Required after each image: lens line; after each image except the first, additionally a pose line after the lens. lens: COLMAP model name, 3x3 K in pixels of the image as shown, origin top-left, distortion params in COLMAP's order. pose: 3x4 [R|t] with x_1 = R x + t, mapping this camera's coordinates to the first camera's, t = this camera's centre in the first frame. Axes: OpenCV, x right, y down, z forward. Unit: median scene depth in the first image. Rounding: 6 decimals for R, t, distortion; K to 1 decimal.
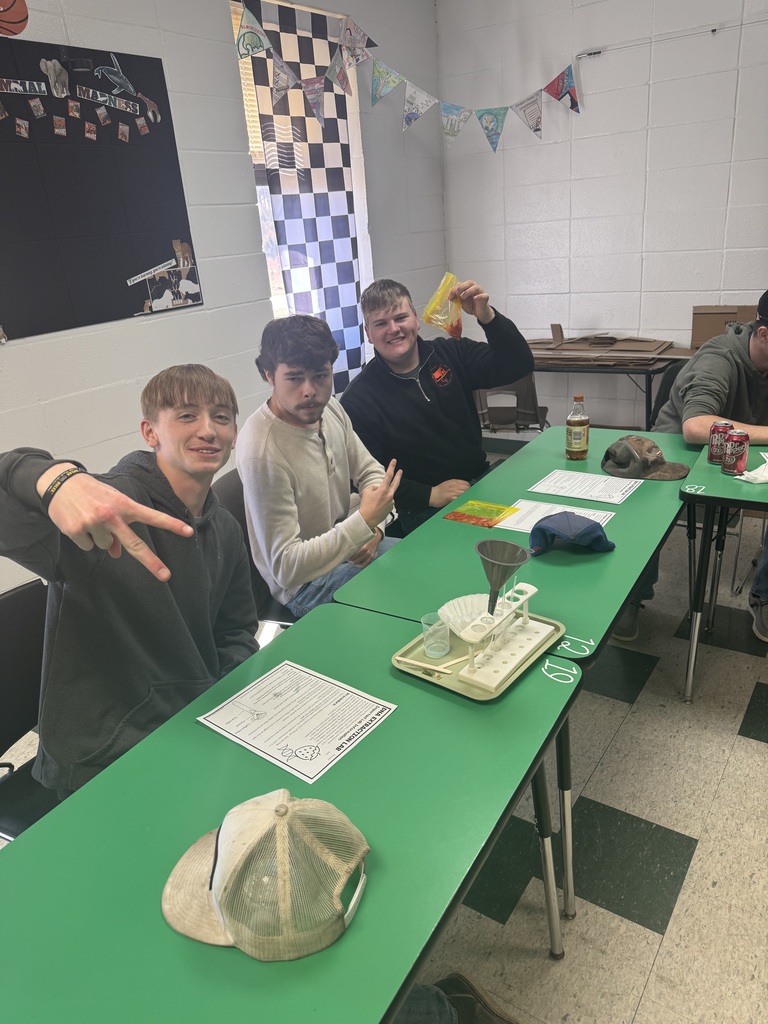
lens RADIAL K [[730.2, 0, 383.1], [0, 730.2, 524.0], [0, 0, 1]] dist [0.001047, -0.009294]
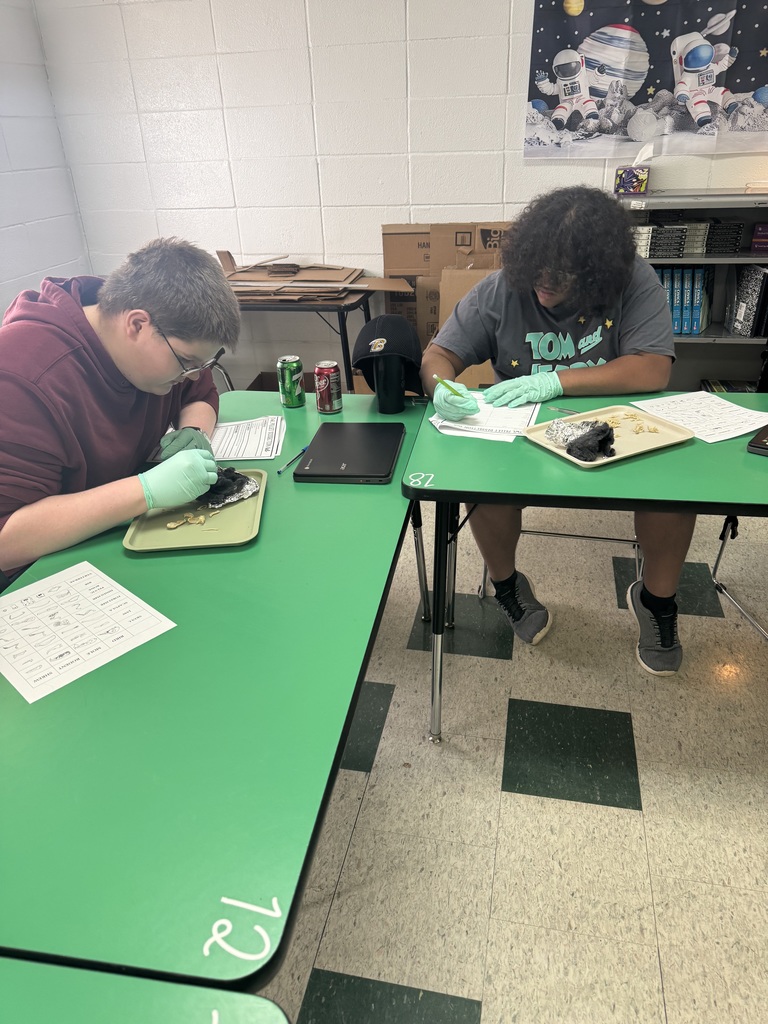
lens RADIAL K [[722.7, 0, 380.2], [0, 722.7, 529.4], [0, 0, 1]] dist [0.002266, -0.005576]
pose [[0.924608, -0.144917, 0.352277, 0.086430], [0.110296, 0.987041, 0.116551, -0.053795], [-0.364602, -0.068909, 0.928610, 0.223063]]
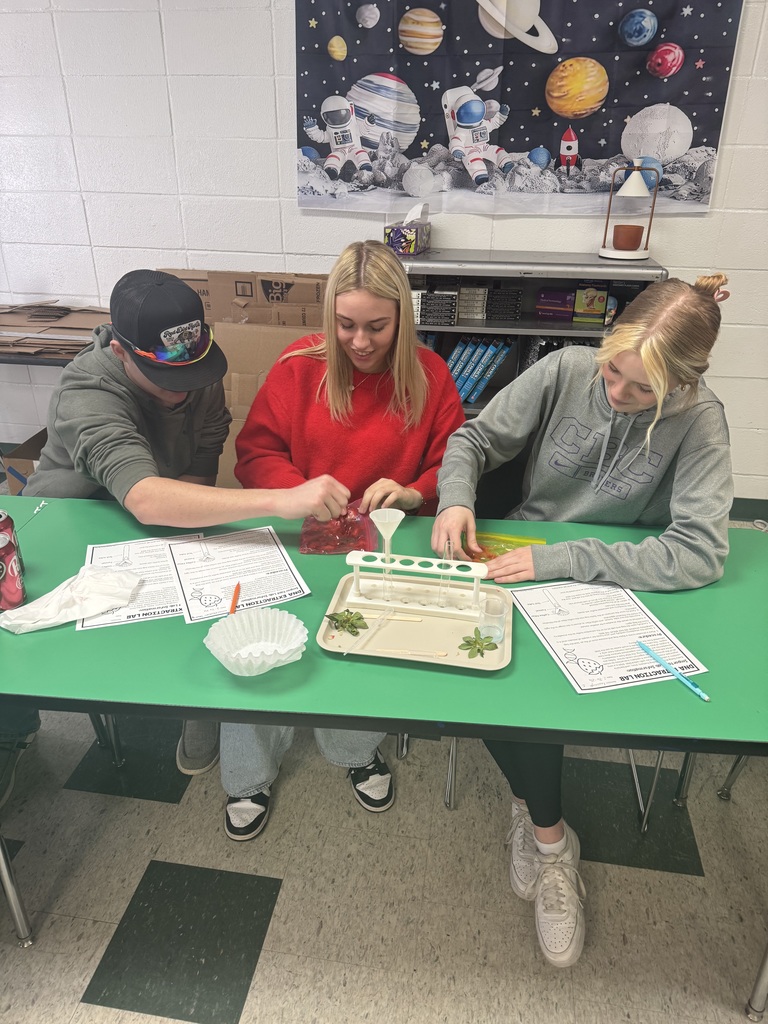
lens RADIAL K [[753.8, 0, 384.0], [0, 753.8, 512.0], [0, 0, 1]] dist [0.008787, -0.002261]
pose [[0.900340, -0.116916, 0.419189, 0.308676], [0.088125, 0.992261, 0.087474, -0.104570], [-0.426172, -0.041816, 0.903675, 0.193314]]
